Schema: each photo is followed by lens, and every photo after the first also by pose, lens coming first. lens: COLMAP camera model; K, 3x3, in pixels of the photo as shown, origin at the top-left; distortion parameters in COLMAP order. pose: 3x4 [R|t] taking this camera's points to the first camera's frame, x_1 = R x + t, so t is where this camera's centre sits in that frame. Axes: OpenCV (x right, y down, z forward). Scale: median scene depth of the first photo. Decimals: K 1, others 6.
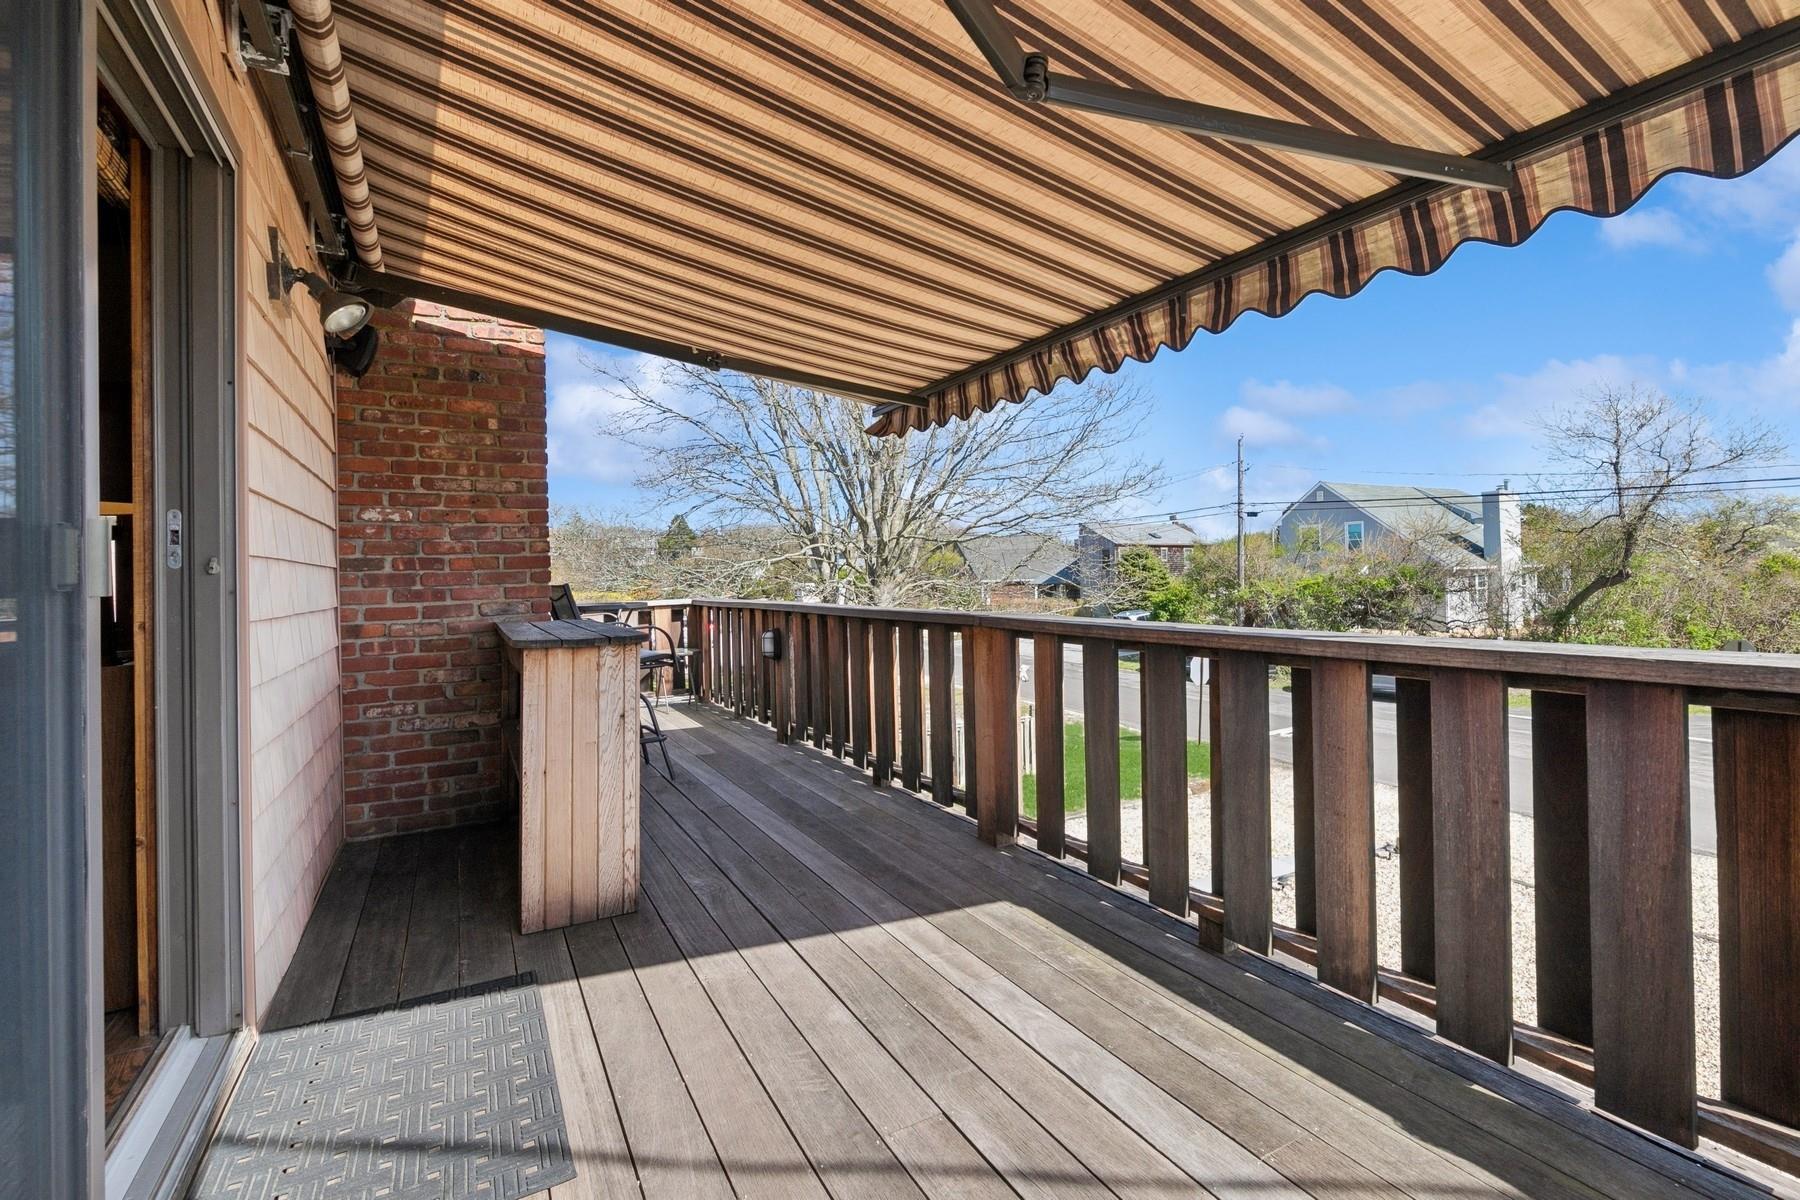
lens RADIAL K [[795.9, 0, 910.2], [0, 795.9, 574.4], [0, 0, 1]] dist [-0.000179, -0.000068]
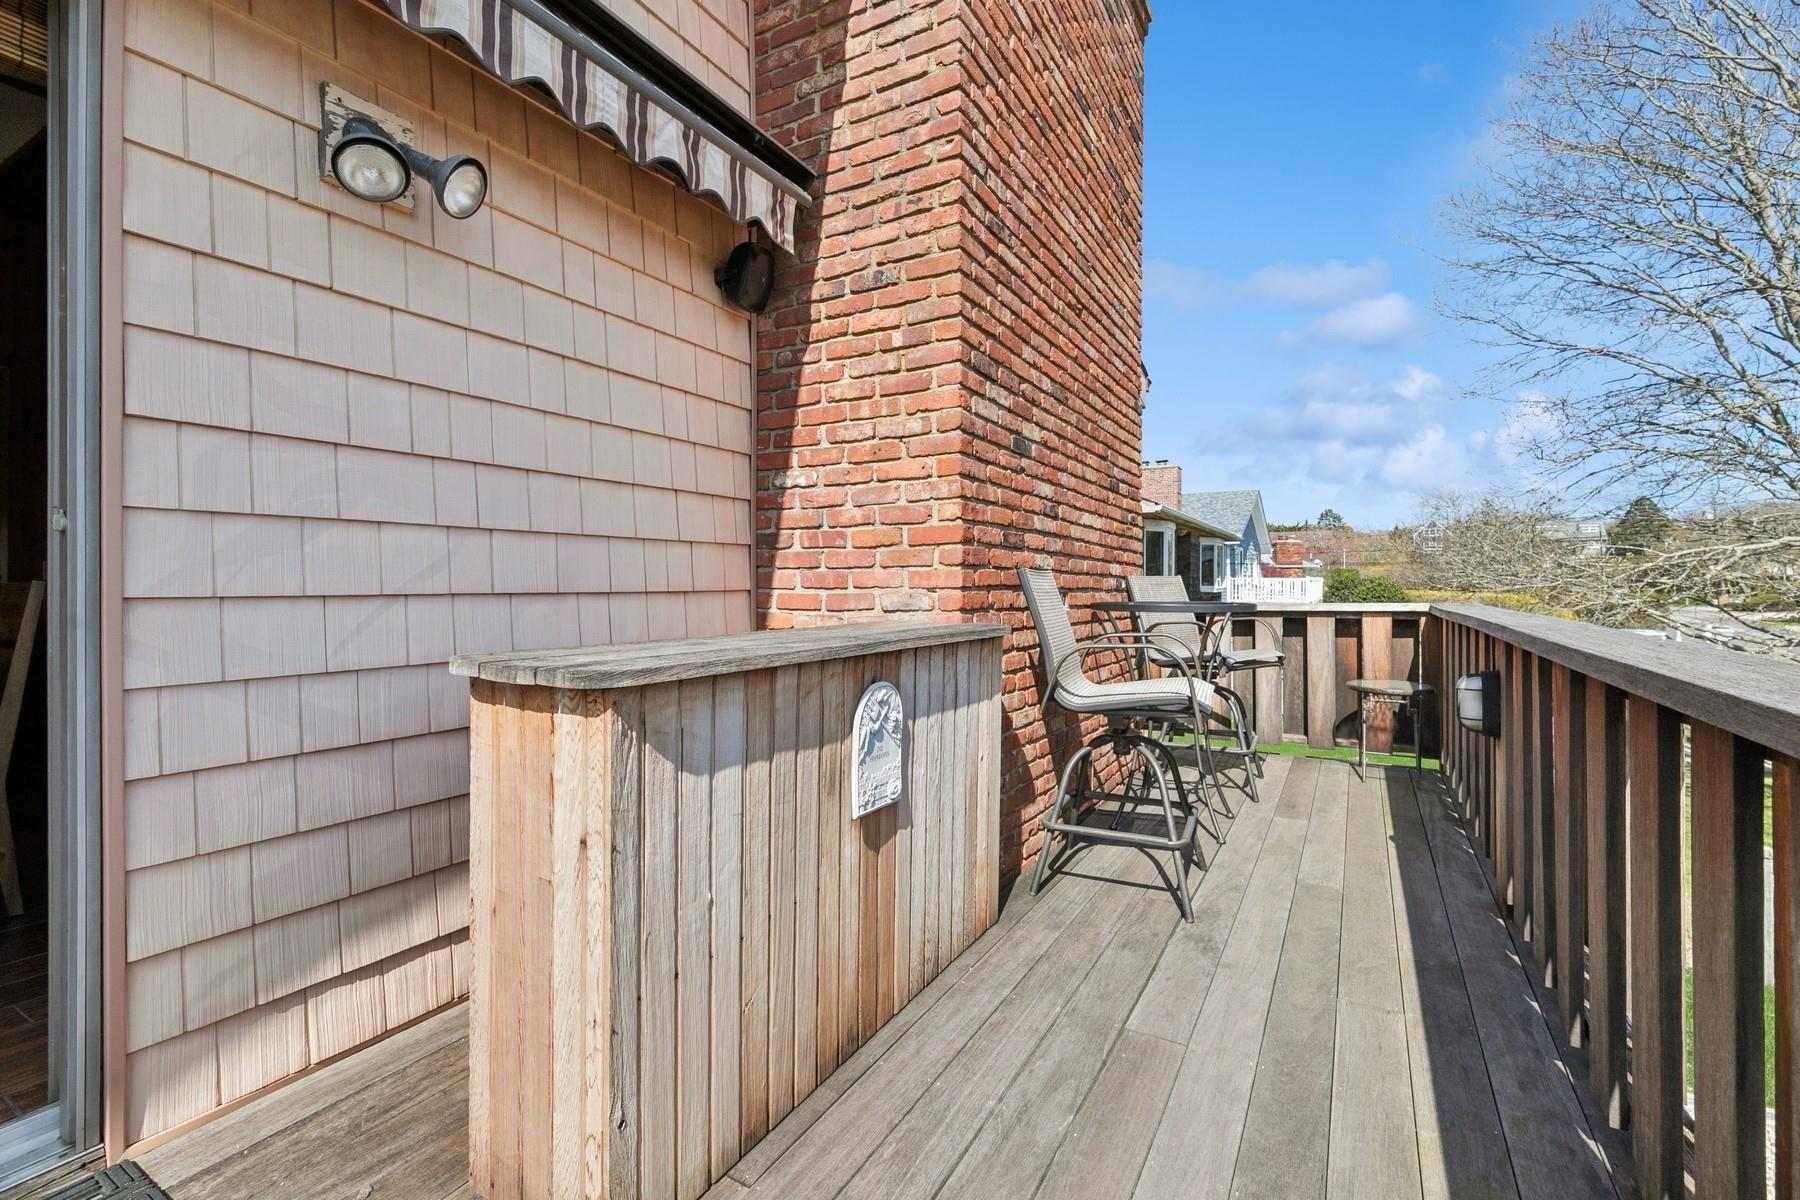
lens RADIAL K [[778.7, 0, 898.7], [0, 778.7, 582.2], [0, 0, 1]] dist [0.001626, 0.000200]
pose [[0.501328, 0.023808, -0.864930, 0.013555], [-0.010884, 0.999716, 0.021209, 0.001893], [0.865189, -0.001219, 0.501445, 0.110372]]
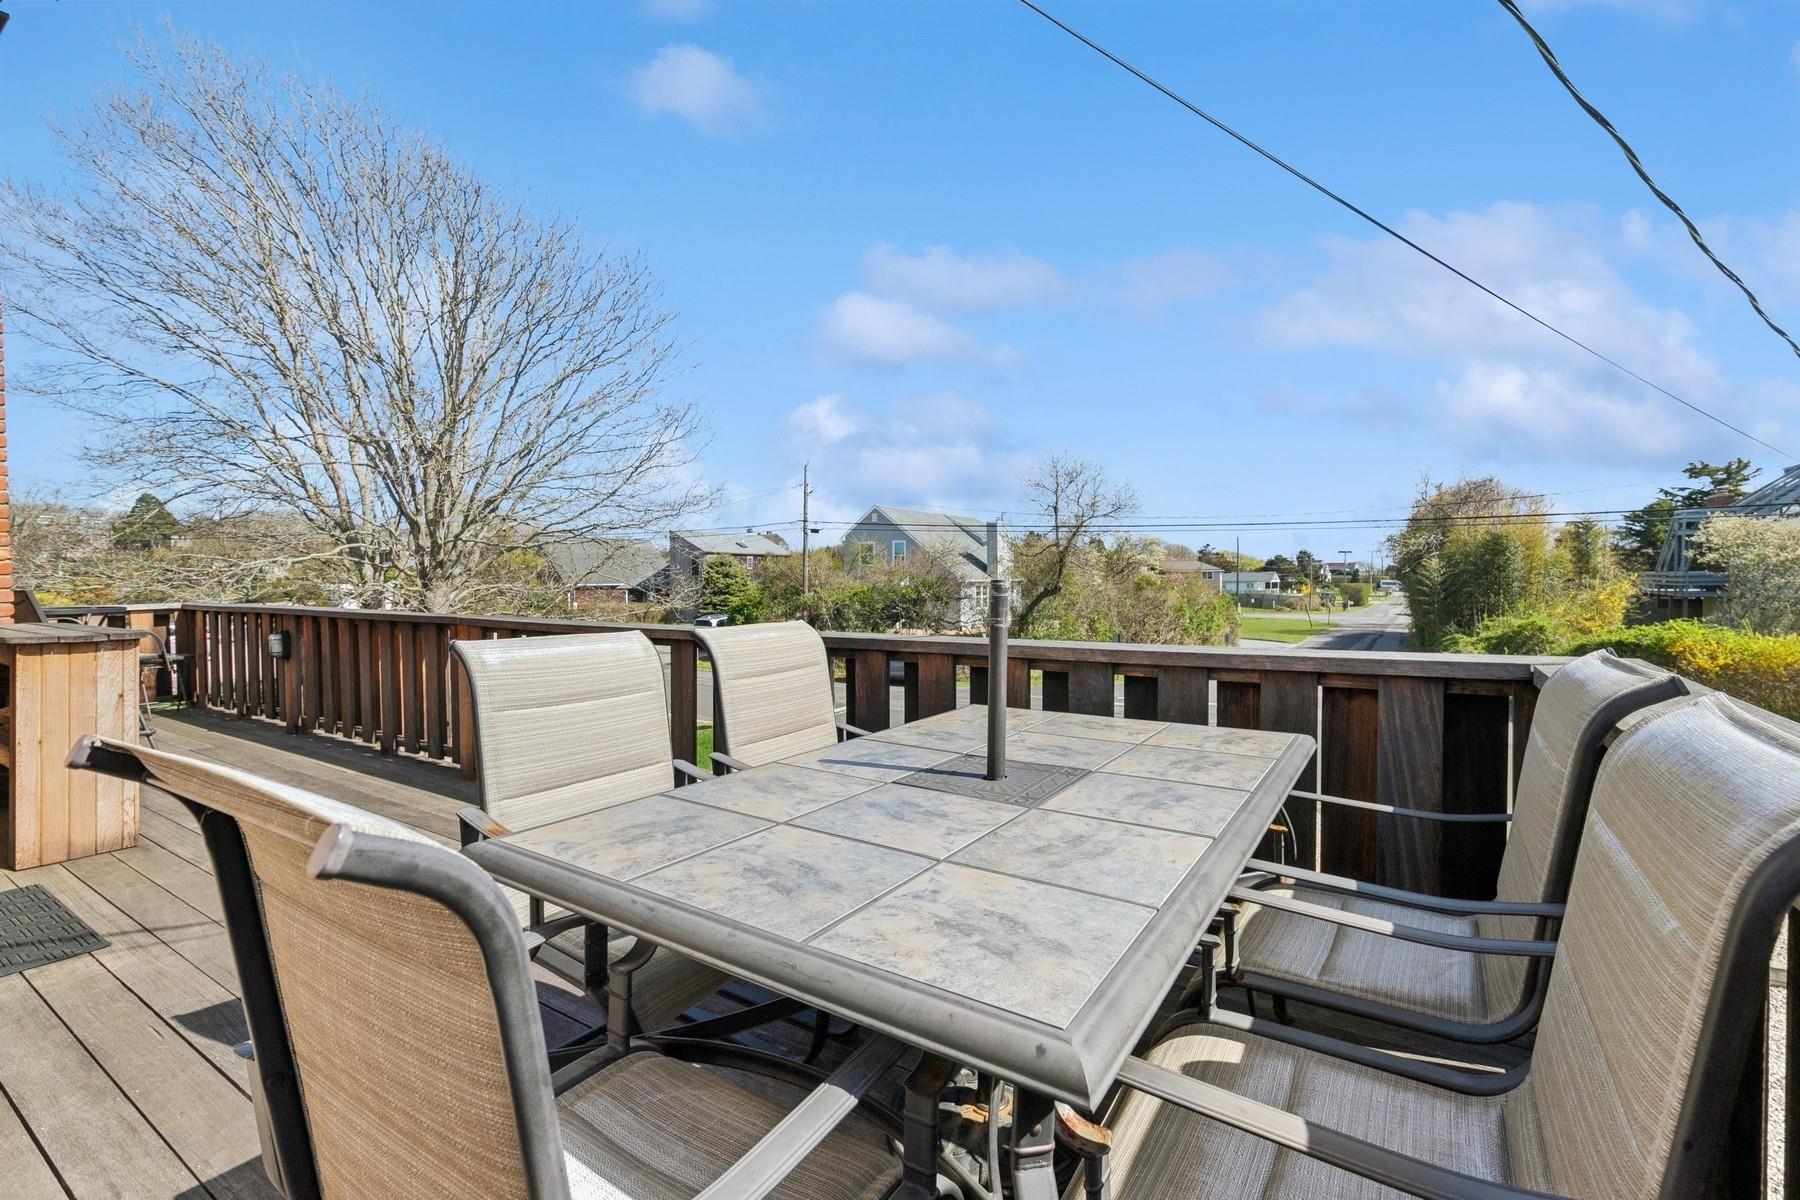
lens RADIAL K [[769.4, 0, 900.0], [0, 769.4, 600.0], [0, 0, 1]] dist [-0.000227, 0.000107]
pose [[0.882049, 0.005970, 0.471119, 0.019197], [-0.018338, 0.999597, 0.021666, -0.003187], [-0.470800, -0.027750, 0.881804, -0.081011]]
